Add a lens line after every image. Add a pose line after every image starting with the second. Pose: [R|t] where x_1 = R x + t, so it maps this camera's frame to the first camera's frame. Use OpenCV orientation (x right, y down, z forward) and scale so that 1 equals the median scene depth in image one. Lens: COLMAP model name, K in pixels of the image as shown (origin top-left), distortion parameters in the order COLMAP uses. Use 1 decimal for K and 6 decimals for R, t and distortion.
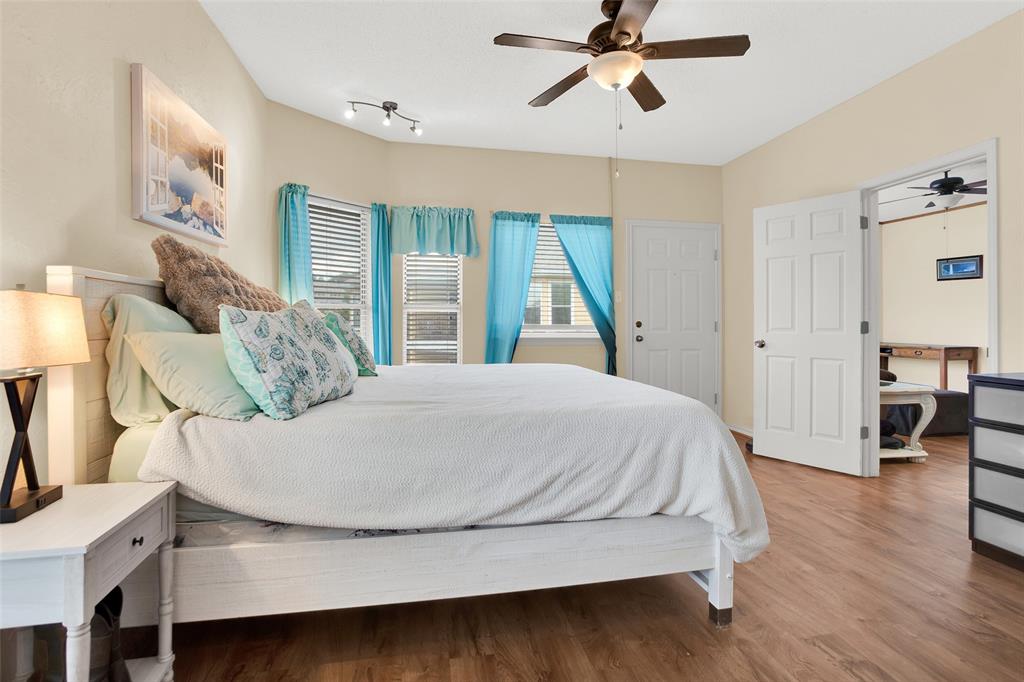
lens RADIAL K [[514.9, 0, 513.1], [0, 514.9, 320.0], [0, 0, 1]] dist [-0.031274, 0.009422]
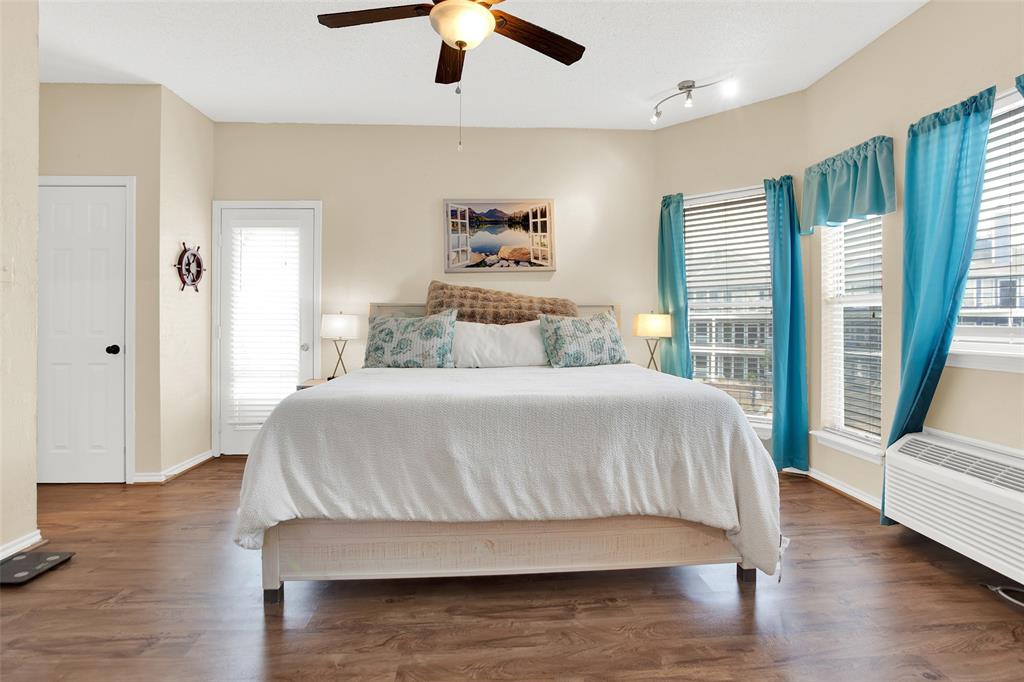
lens RADIAL K [[514.9, 0, 530.6], [0, 514.9, 326.6], [0, 0, 1]] dist [-0.031274, 0.009422]
pose [[-0.089957, 0.011102, -0.995884, 0.693374], [0.005917, 0.999926, 0.010613, 0.000662], [0.995928, -0.004938, -0.090016, 0.798525]]
